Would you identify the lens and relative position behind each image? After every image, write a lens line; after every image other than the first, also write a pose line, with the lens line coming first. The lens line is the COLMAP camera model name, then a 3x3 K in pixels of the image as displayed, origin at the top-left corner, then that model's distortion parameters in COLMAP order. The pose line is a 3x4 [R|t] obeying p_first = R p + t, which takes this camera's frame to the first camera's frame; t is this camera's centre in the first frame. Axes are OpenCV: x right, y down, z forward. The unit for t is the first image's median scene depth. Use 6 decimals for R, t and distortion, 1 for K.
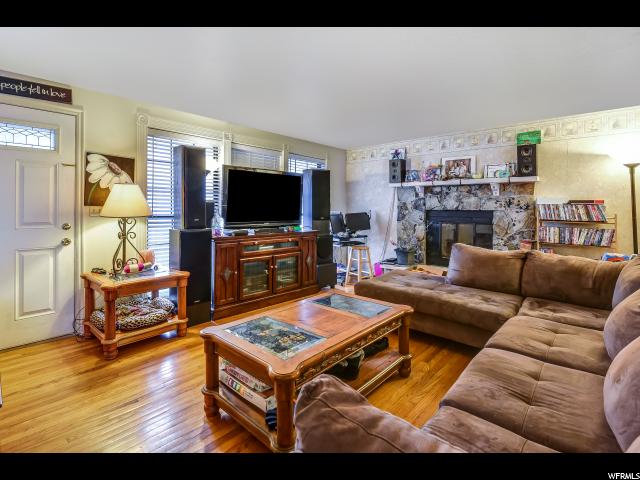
lens RADIAL K [[302.2, 0, 320.6], [0, 302.2, 236.9], [0, 0, 1]] dist [-0.029387, -0.000349]
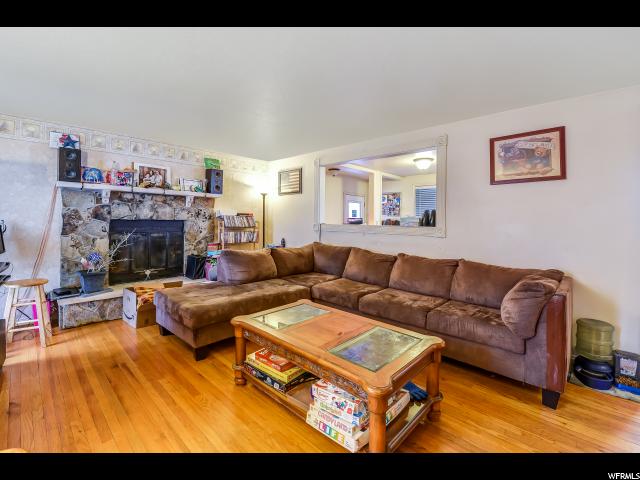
lens RADIAL K [[282.6, 0, 321.0], [0, 282.6, 239.5], [0, 0, 1]] dist [-0.018095, -0.003478]
pose [[0.011881, -0.075389, 0.997083, -0.460520], [0.076495, 0.994300, 0.074267, -0.053098], [-0.996999, 0.075390, 0.017580, 0.464626]]
